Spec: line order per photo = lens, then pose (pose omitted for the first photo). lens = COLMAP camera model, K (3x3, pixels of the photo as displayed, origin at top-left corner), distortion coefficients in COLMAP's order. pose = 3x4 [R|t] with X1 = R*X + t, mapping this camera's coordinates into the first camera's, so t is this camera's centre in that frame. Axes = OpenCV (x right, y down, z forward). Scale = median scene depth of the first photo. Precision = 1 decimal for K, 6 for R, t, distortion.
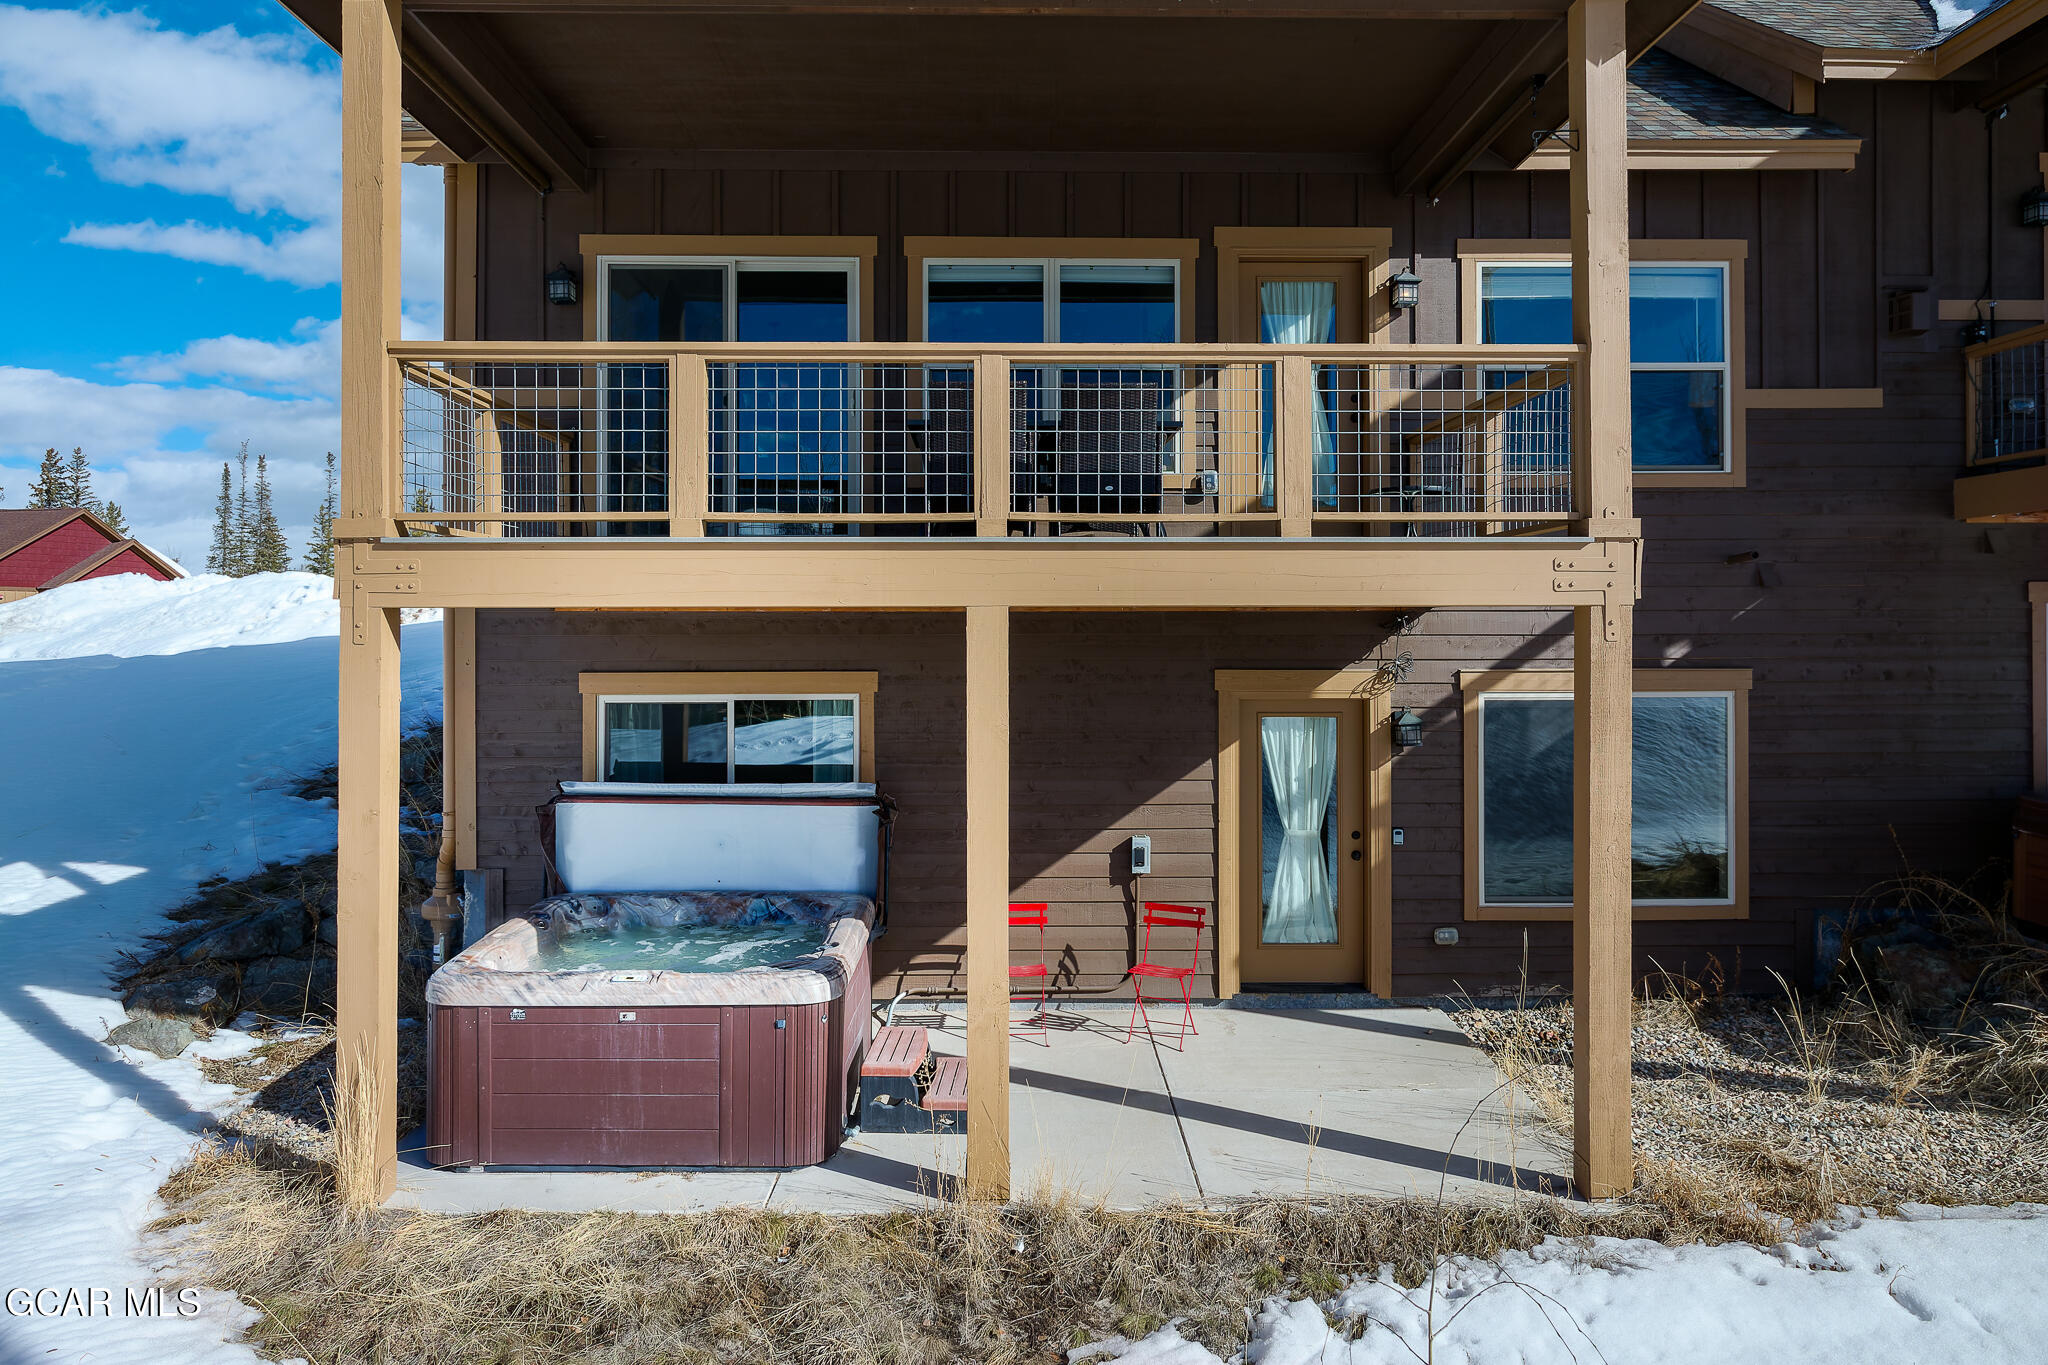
lens RADIAL K [[1265.9, 0, 1014.2], [0, 1265.9, 630.1], [0, 0, 1]] dist [0.000448, -0.001490]
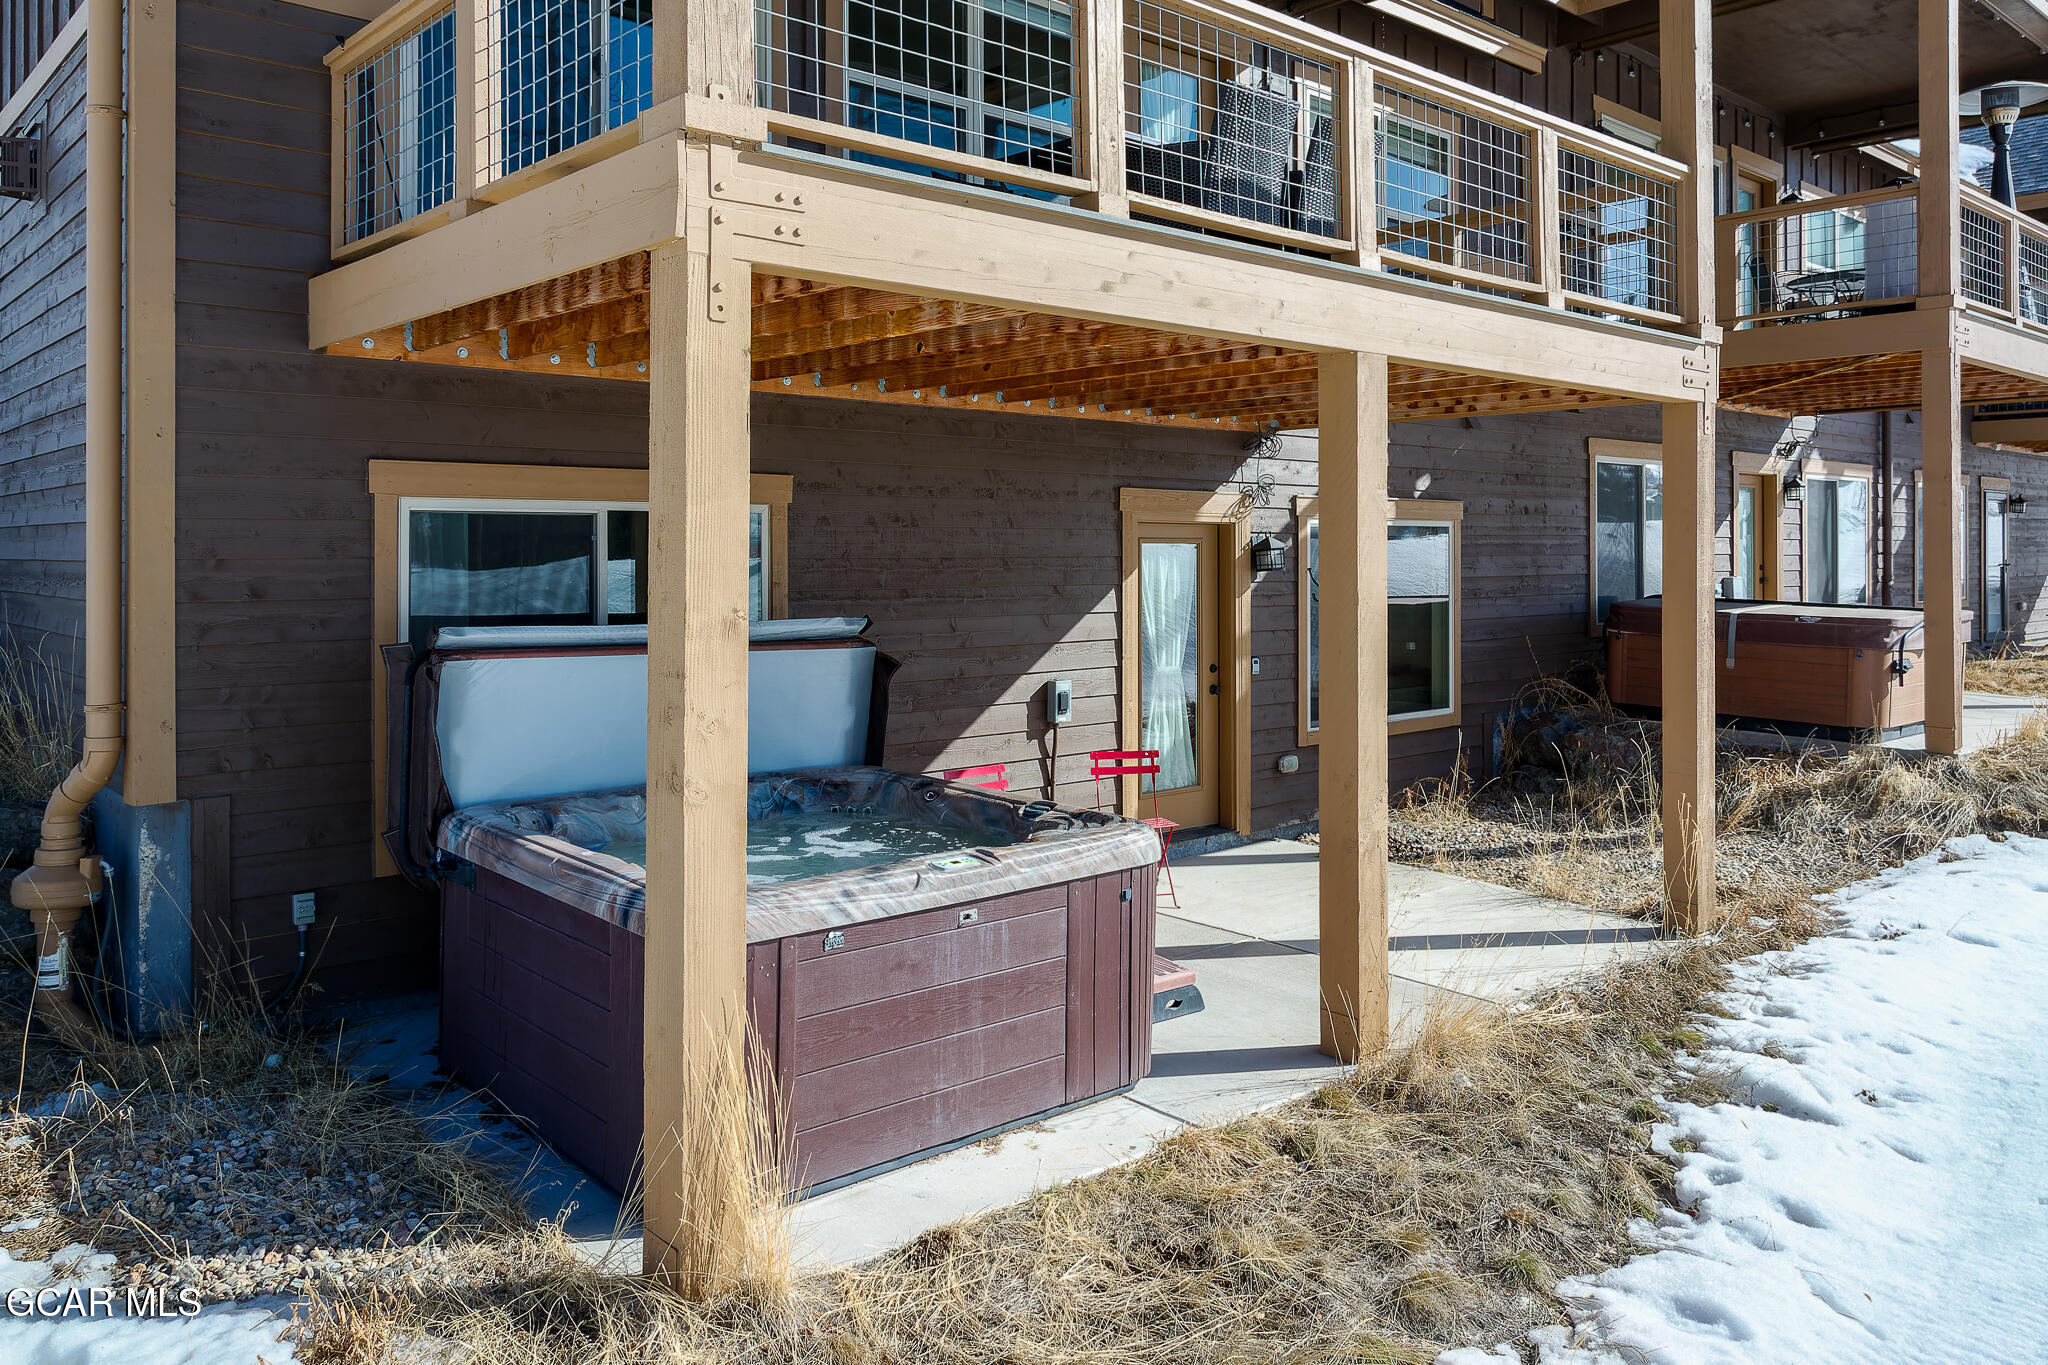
lens RADIAL K [[1442.9, 0, 1012.8], [0, 1442.9, 542.8], [0, 0, 1]] dist [-0.003439, 0.005222]
pose [[0.772033, 0.006051, 0.635553, -0.540841], [-0.004671, 0.999982, -0.003846, 0.074328], [-0.635565, 0.000000, 0.772047, 0.267946]]
